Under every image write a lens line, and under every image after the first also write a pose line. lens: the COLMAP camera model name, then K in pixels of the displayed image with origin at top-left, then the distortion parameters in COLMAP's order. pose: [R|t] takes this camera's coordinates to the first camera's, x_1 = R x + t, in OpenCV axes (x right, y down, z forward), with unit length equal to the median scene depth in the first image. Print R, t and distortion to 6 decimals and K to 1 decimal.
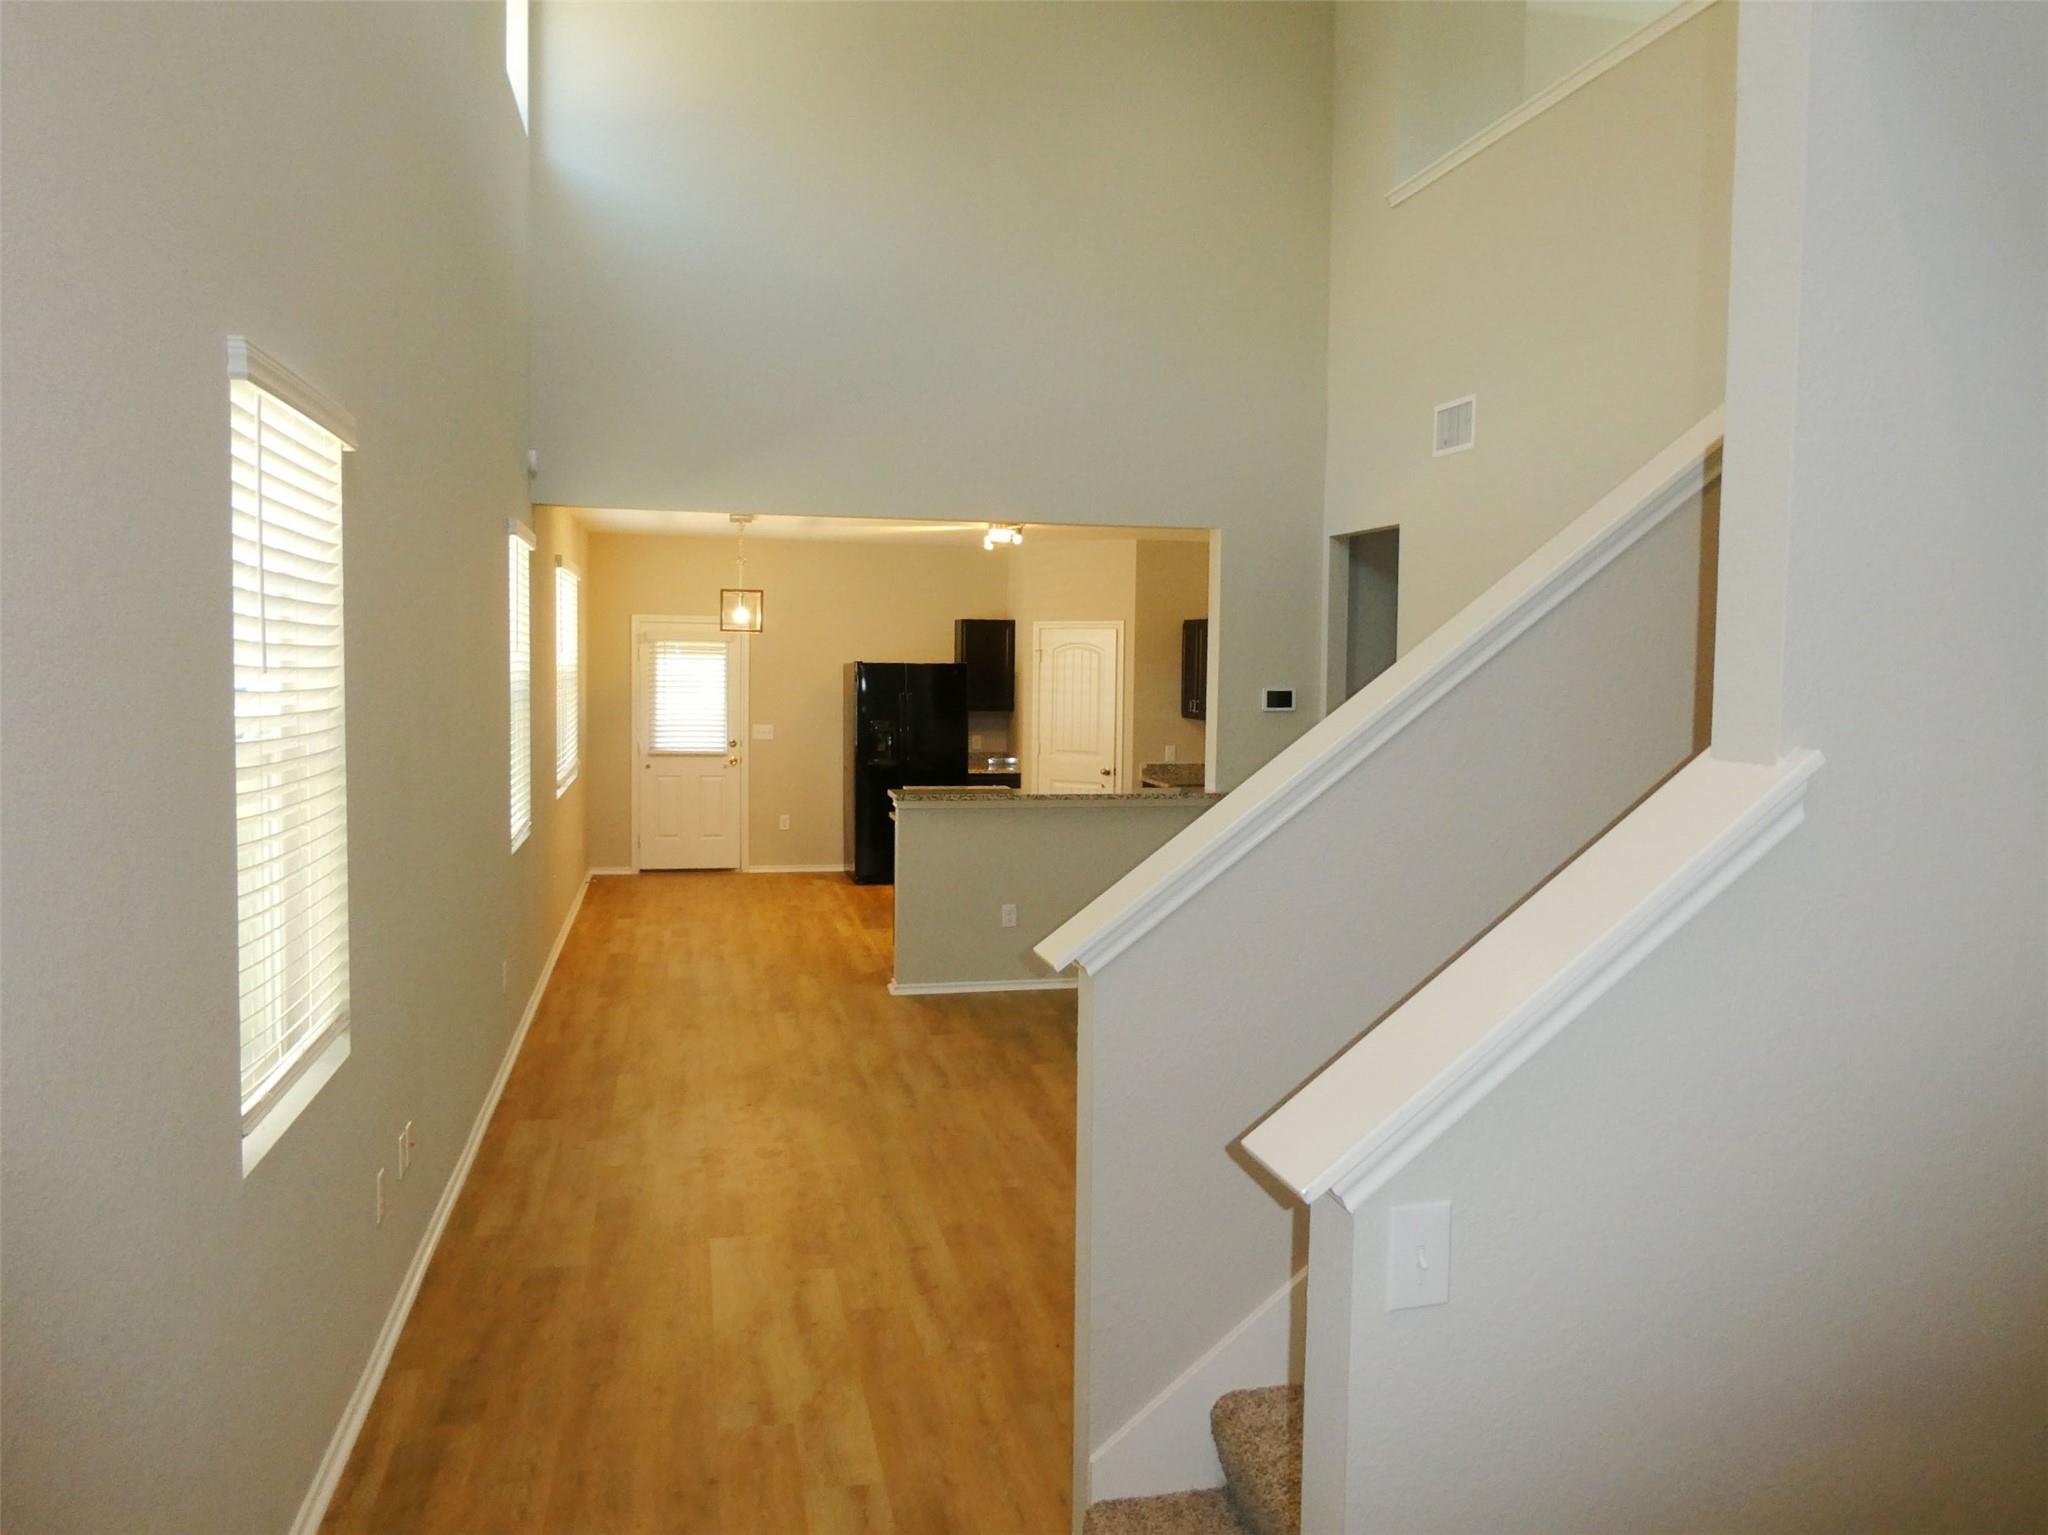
lens RADIAL K [[1465.7, 0, 1026.3], [0, 1465.7, 753.0], [0, 0, 1]] dist [0.014759, 0.005267]
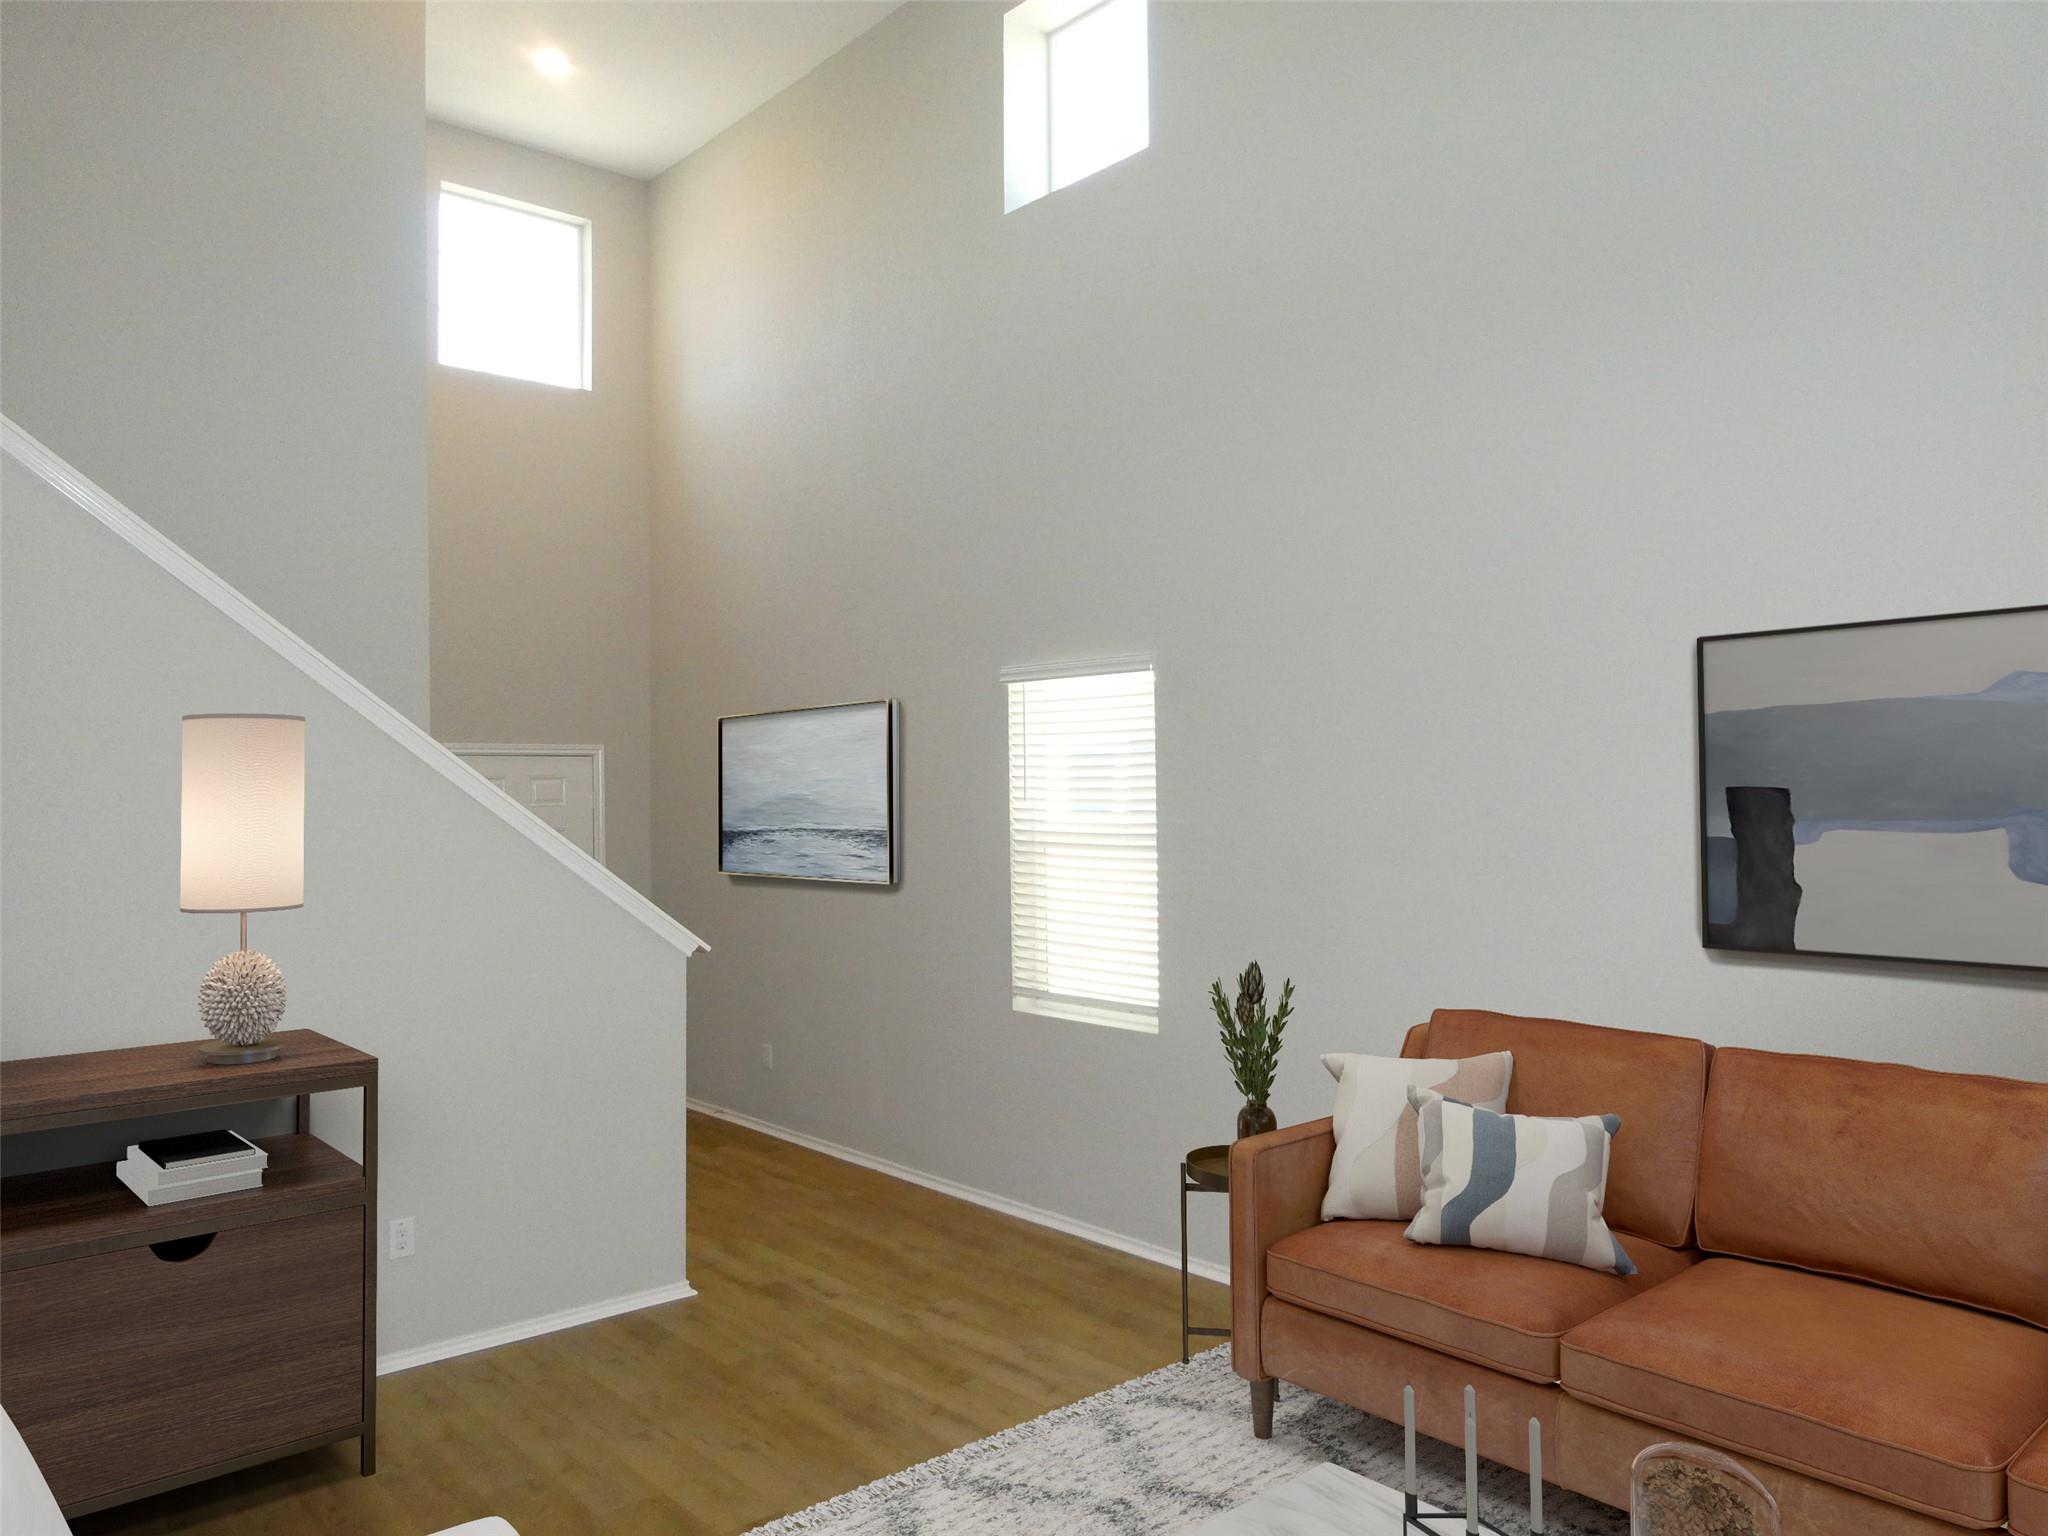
lens RADIAL K [[1465.7, 0, 1024.6], [0, 1465.7, 770.1], [0, 0, 1]] dist [0.014759, 0.005267]
pose [[-0.877338, -0.017812, -0.479542, 0.427320], [-0.036130, 0.998926, 0.028997, -0.121175], [0.478510, 0.042766, -0.877040, 2.170192]]
